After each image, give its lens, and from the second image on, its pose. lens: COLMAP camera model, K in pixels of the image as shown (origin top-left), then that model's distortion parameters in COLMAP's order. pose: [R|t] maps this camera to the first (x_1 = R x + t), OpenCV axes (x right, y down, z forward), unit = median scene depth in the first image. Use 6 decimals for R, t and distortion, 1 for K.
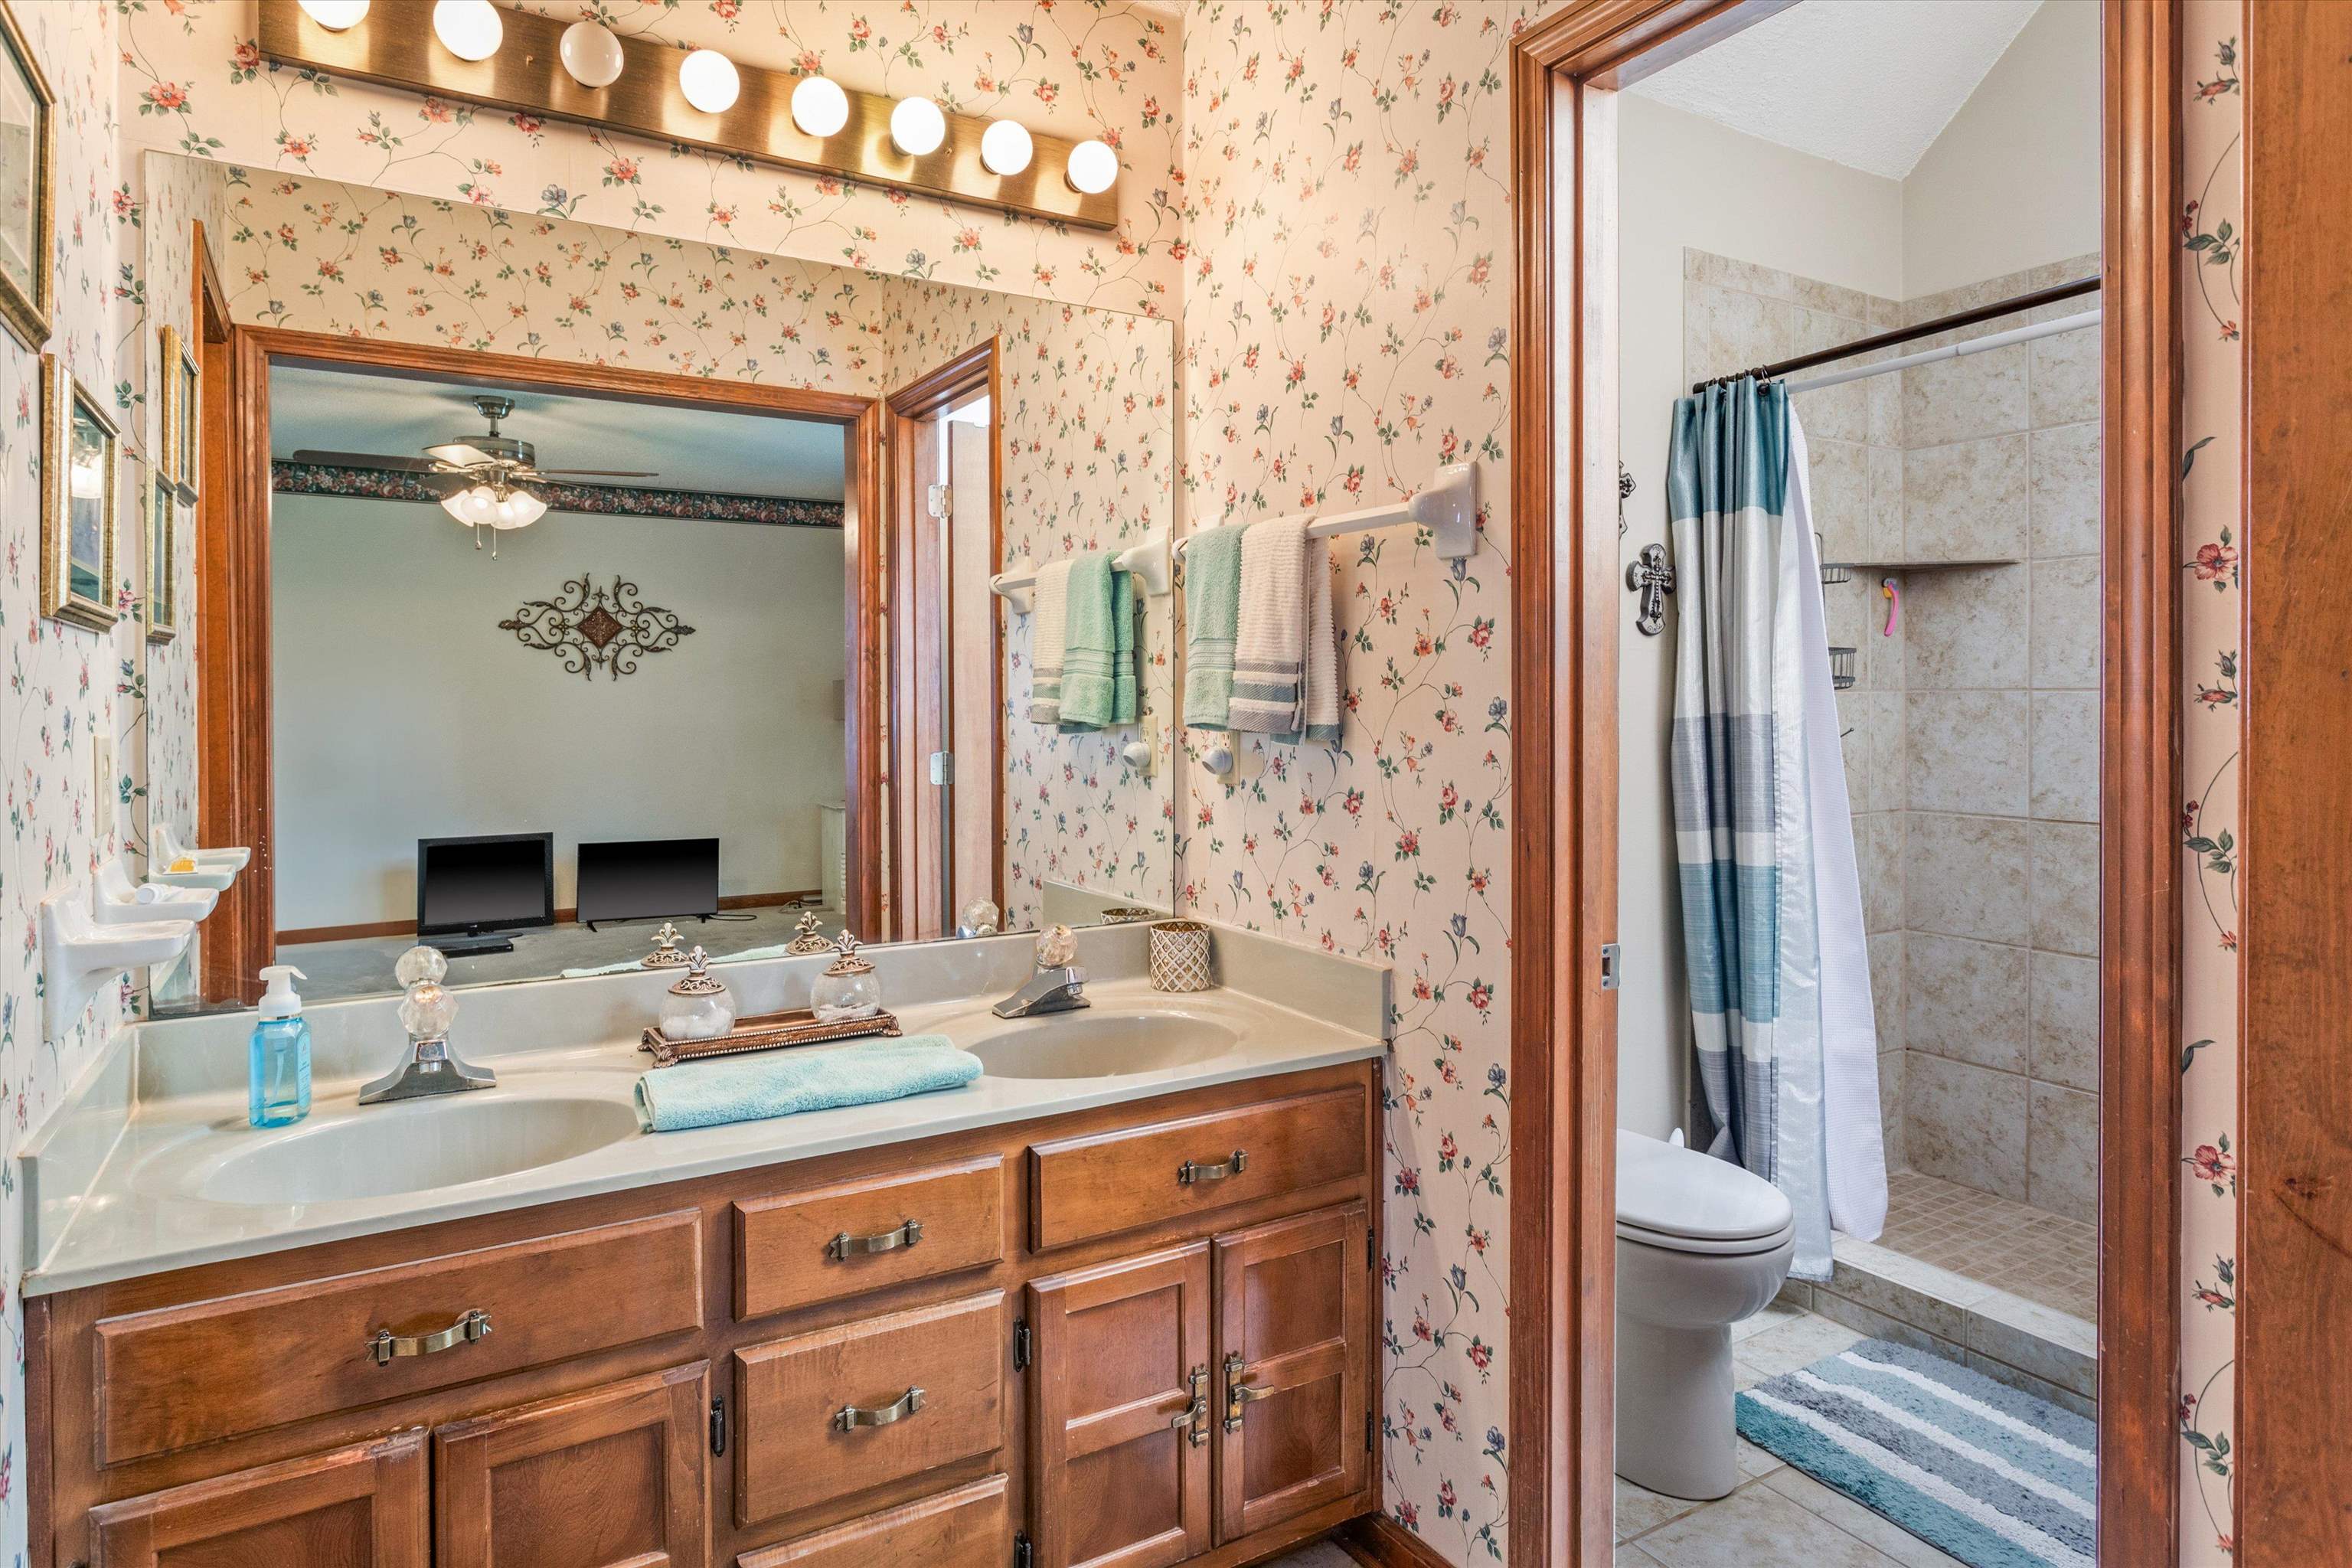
lens RADIAL K [[1333.0, 0, 1165.9], [0, 1333.0, 715.2], [0, 0, 1]] dist [-0.005202, 0.000975]
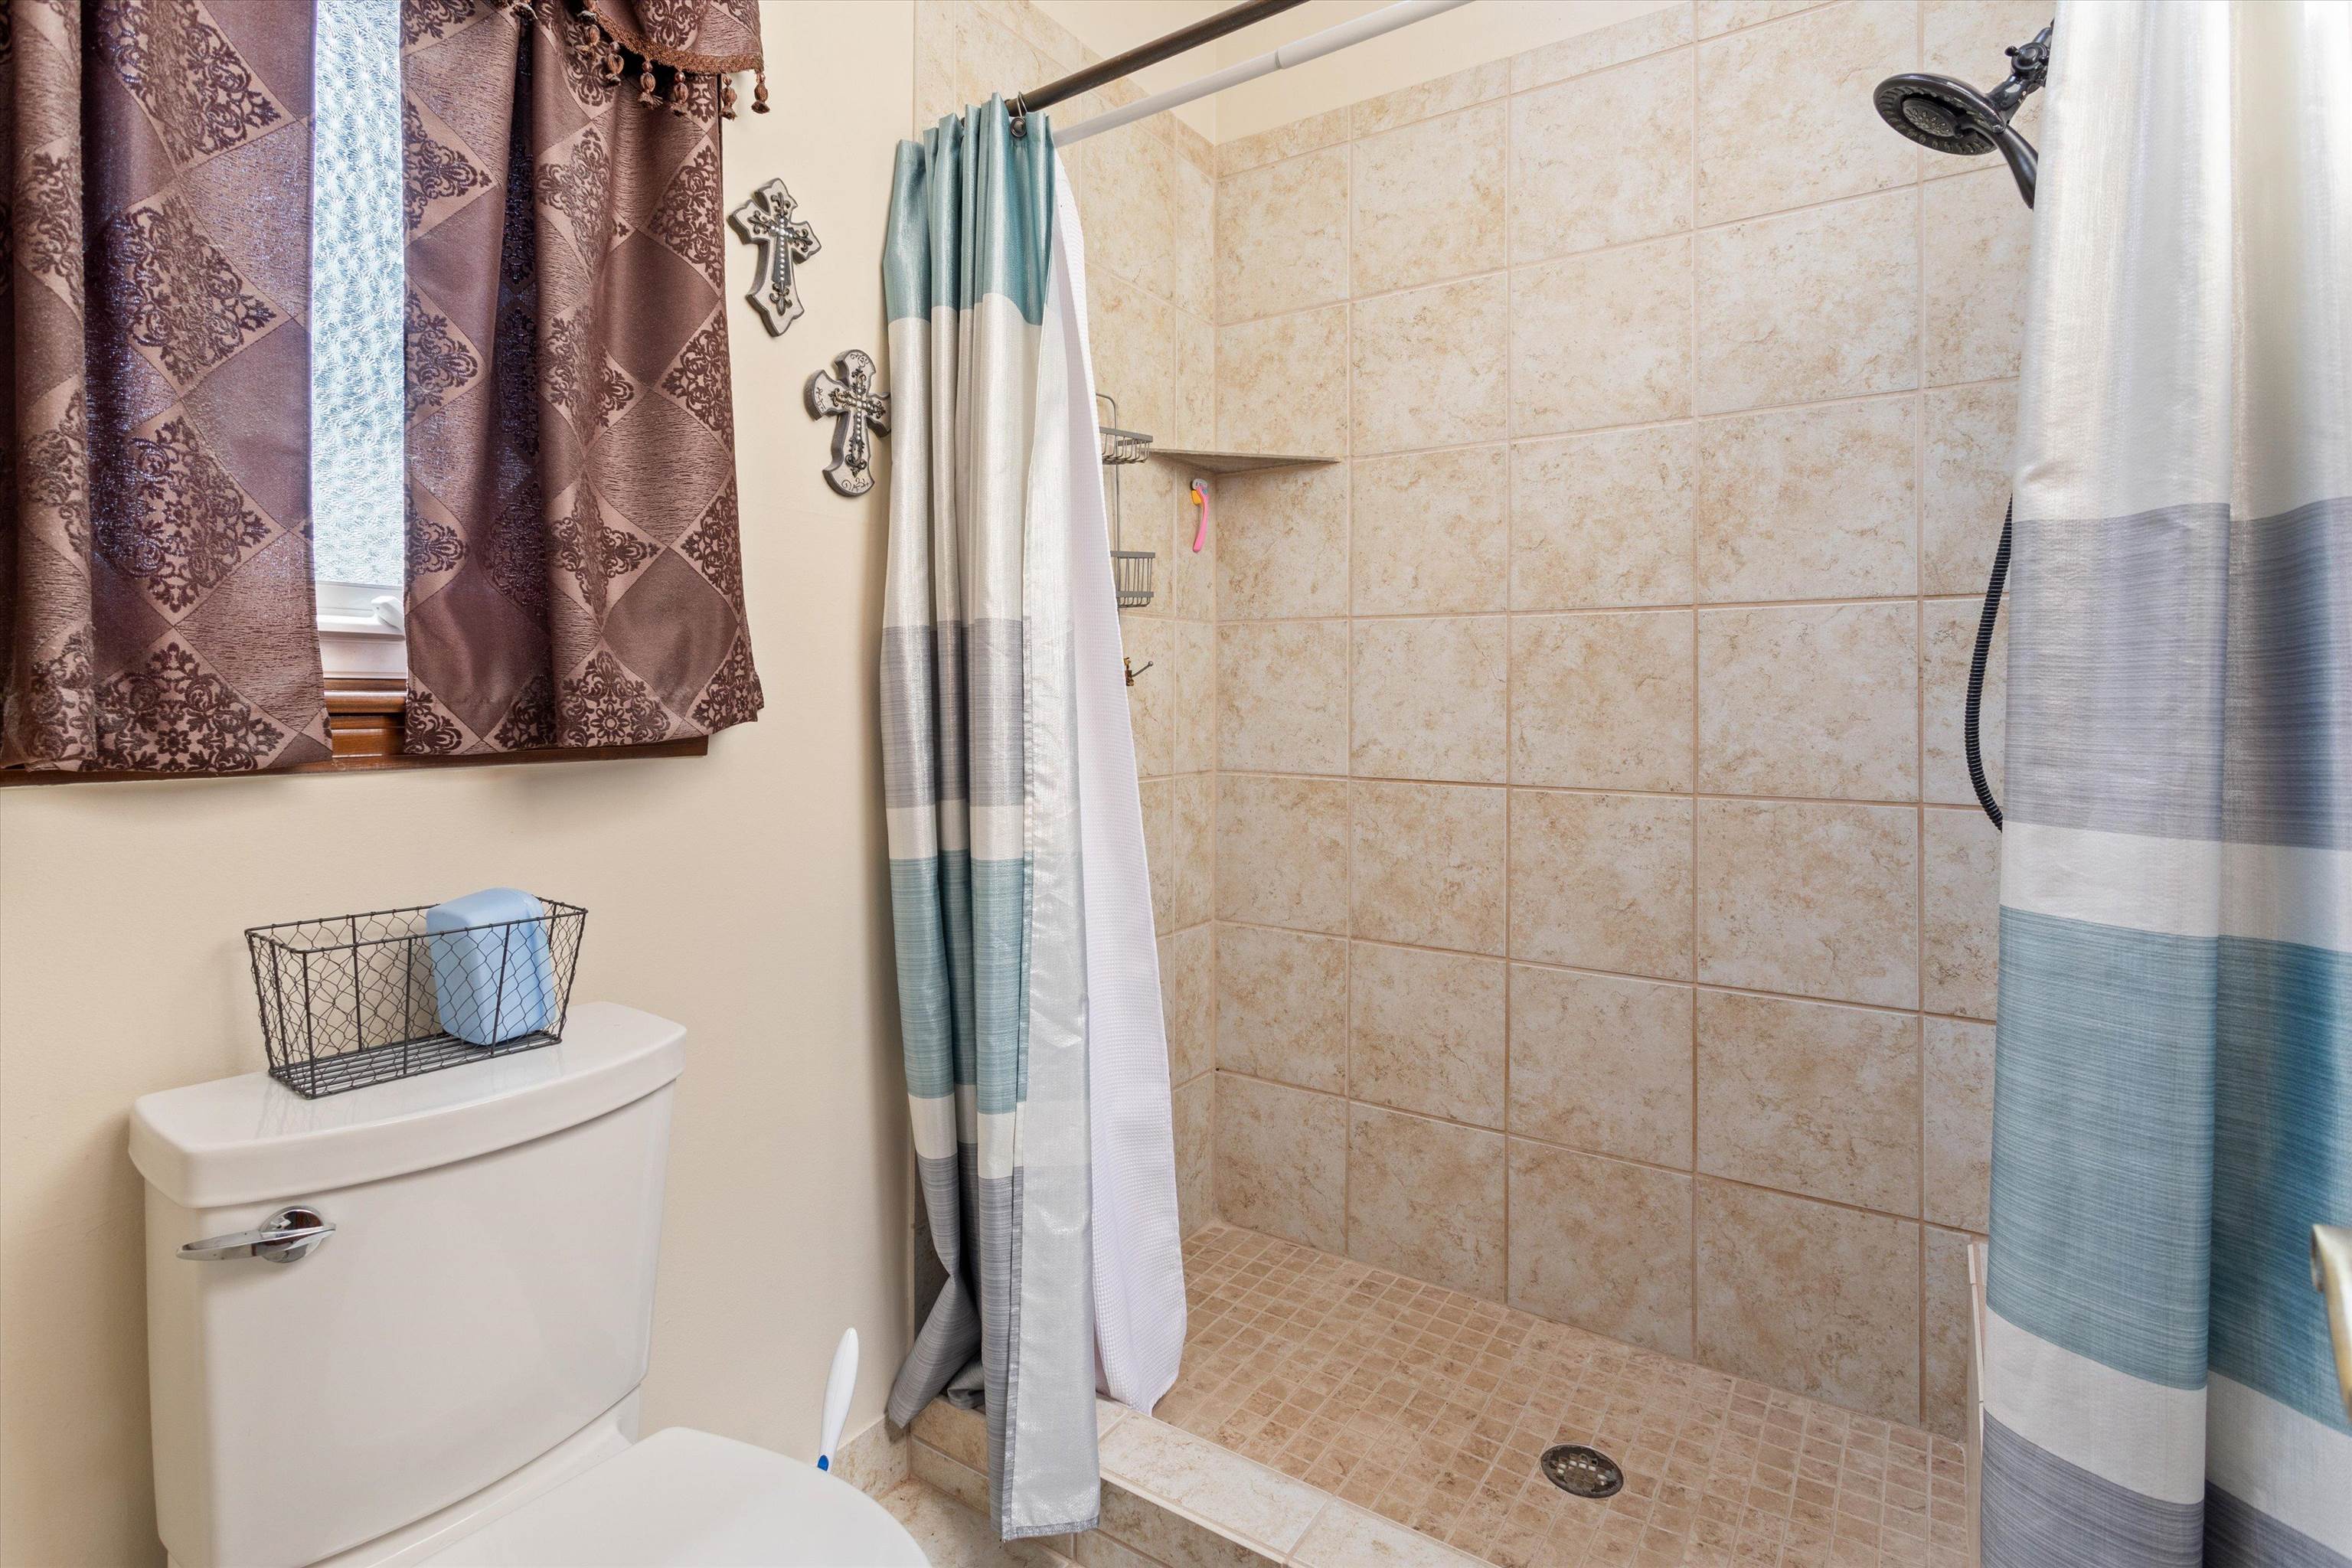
lens RADIAL K [[1216.4, 0, 1175.4], [0, 1216.4, 721.8], [0, 0, 1]] dist [0.000886, -0.000204]
pose [[0.896226, -0.003695, 0.443582, 0.230496], [-0.002300, 0.999913, 0.012977, 0.035310], [-0.443592, -0.012650, 0.896140, 0.391452]]
